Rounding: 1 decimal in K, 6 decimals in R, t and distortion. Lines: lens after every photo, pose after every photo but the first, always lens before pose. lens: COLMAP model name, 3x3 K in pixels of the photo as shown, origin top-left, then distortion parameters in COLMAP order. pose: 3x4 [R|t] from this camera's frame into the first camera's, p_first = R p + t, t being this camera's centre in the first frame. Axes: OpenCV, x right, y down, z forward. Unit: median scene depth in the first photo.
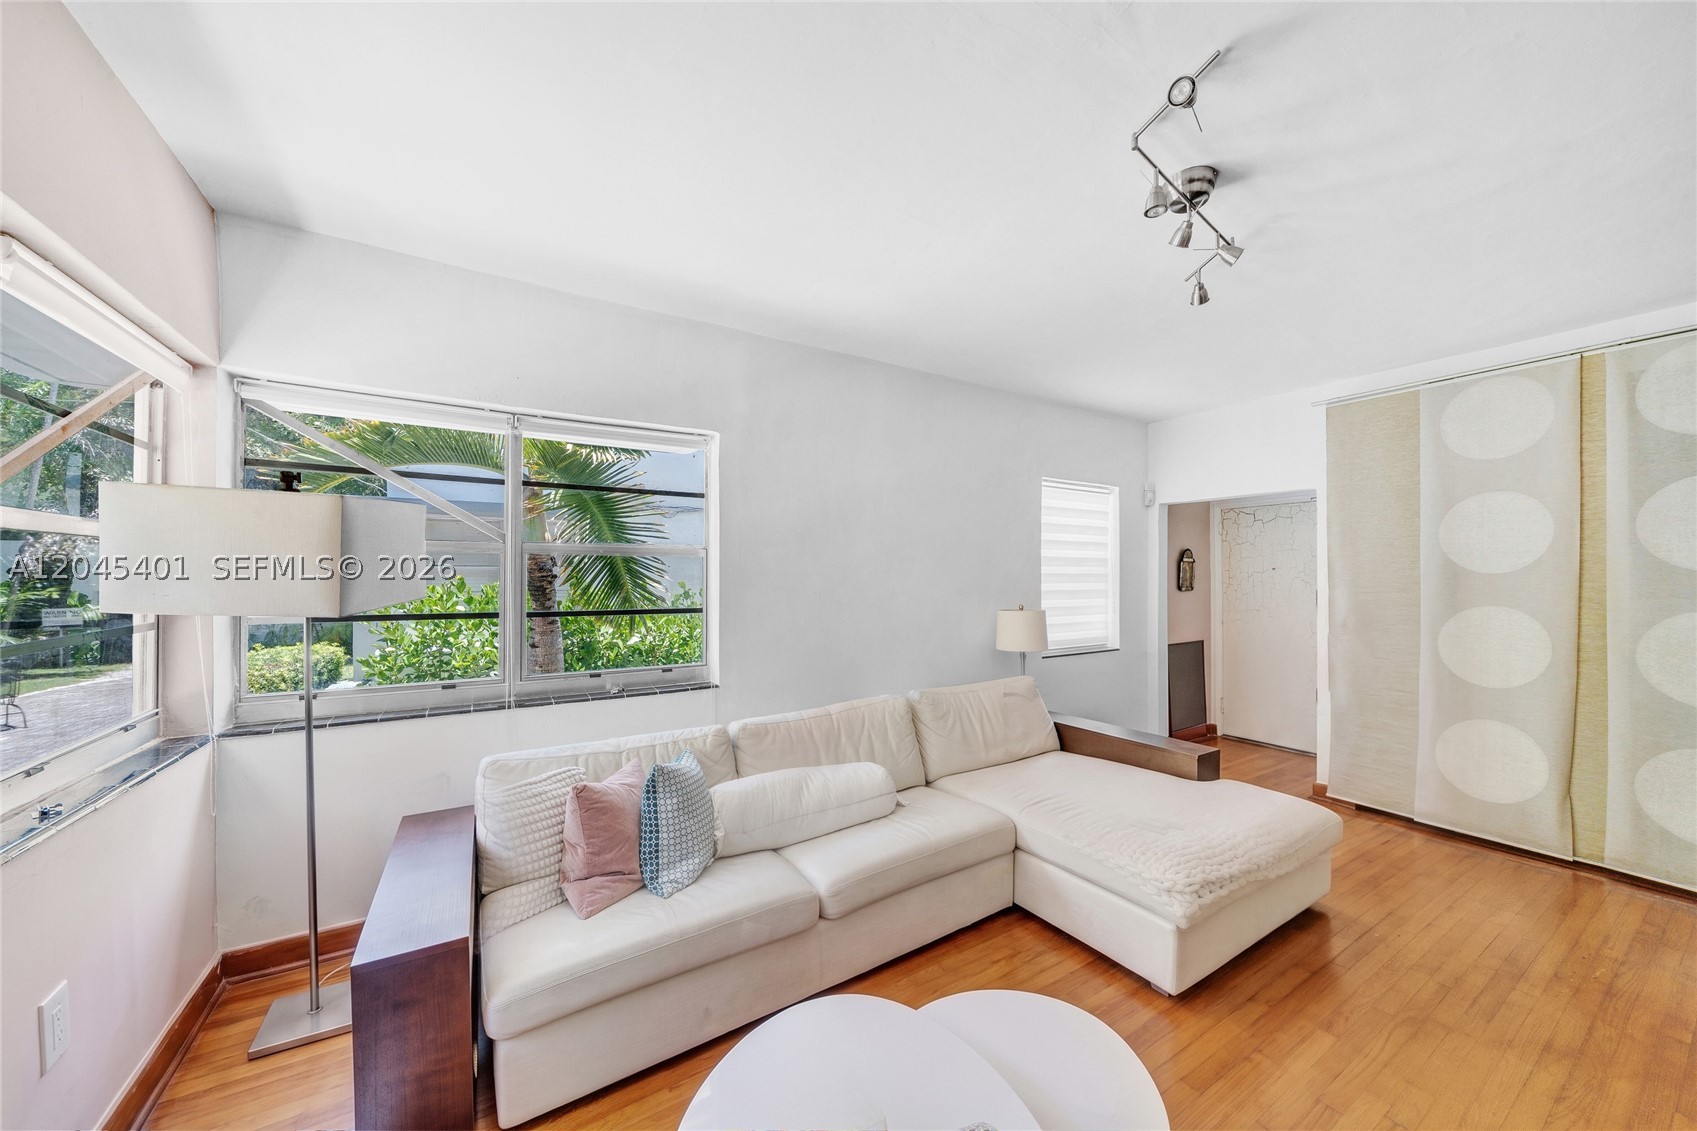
lens RADIAL K [[594.4, 0, 845.2], [0, 594.4, 556.4], [0, 0, 1]] dist [-0.000318, -0.000030]
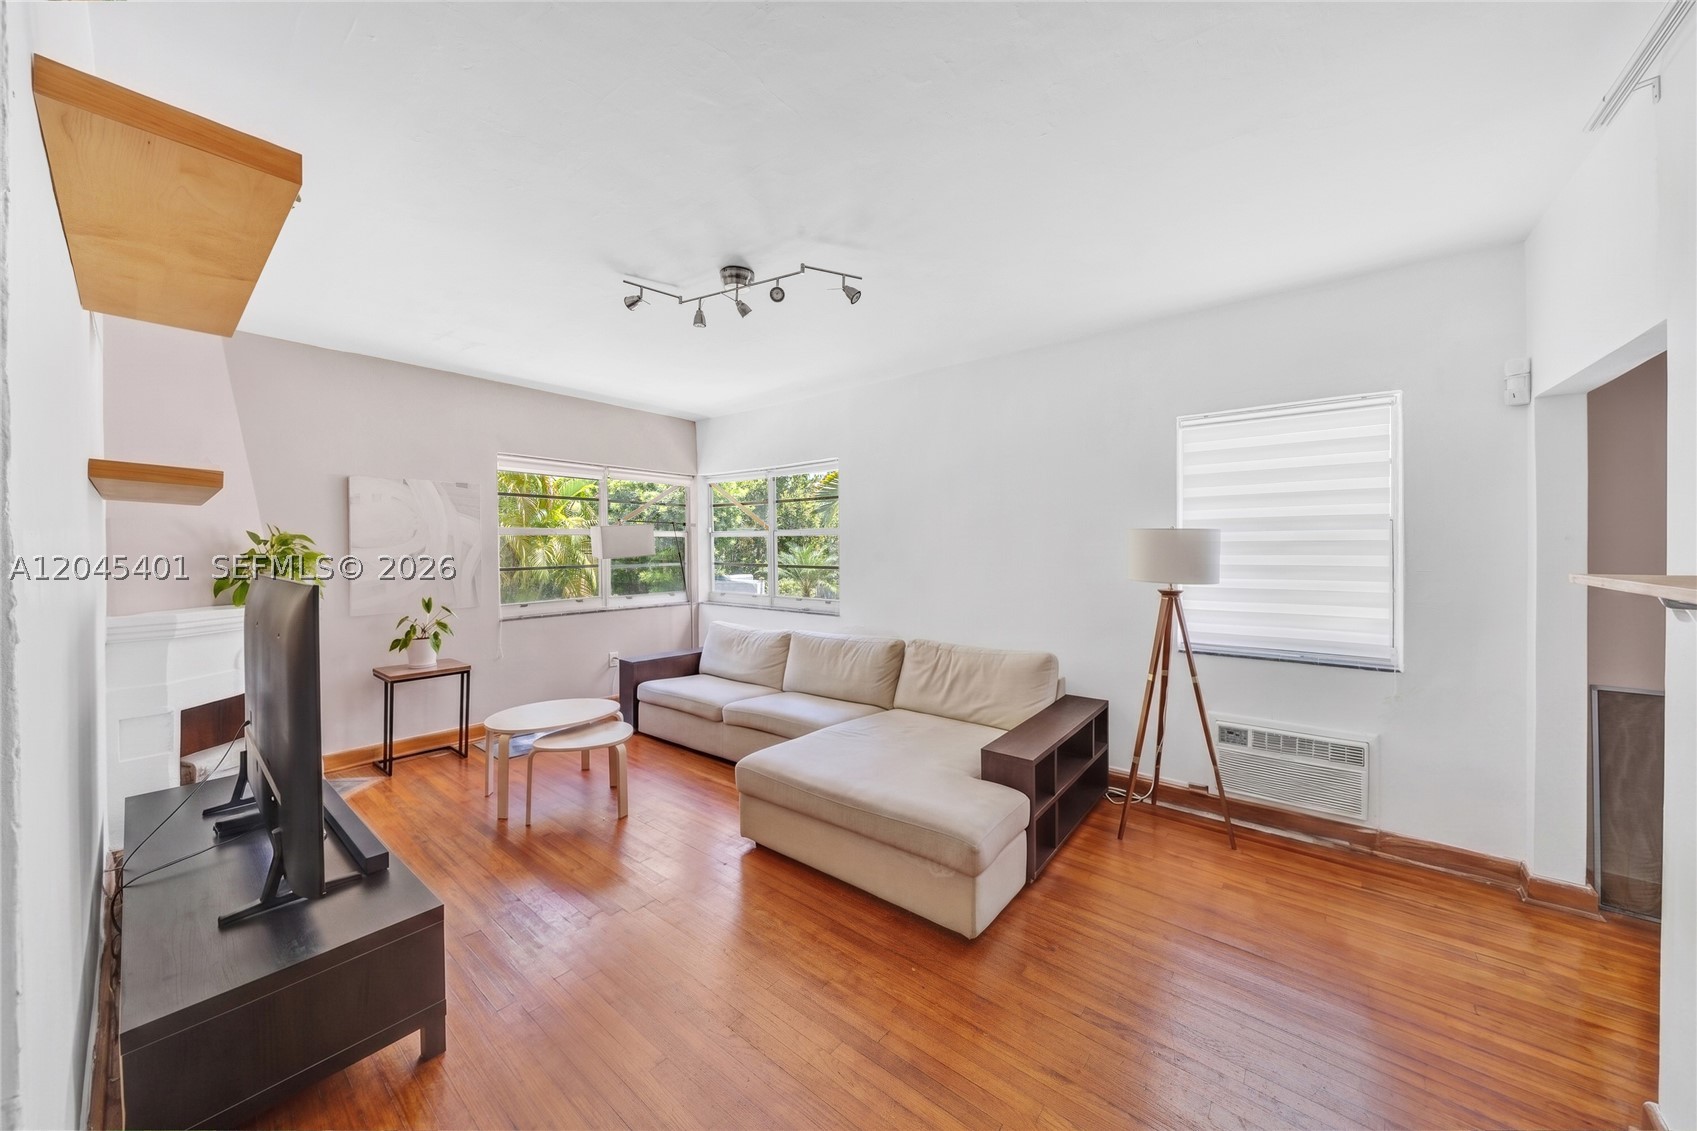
lens RADIAL K [[594.4, 0, 845.2], [0, 594.4, 556.4], [0, 0, 1]] dist [-0.000318, -0.000030]
pose [[0.344893, 0.008183, -0.938606, 1.247137], [0.035649, 0.999126, 0.021811, 0.019214], [0.937965, -0.040983, 0.344300, 0.449071]]
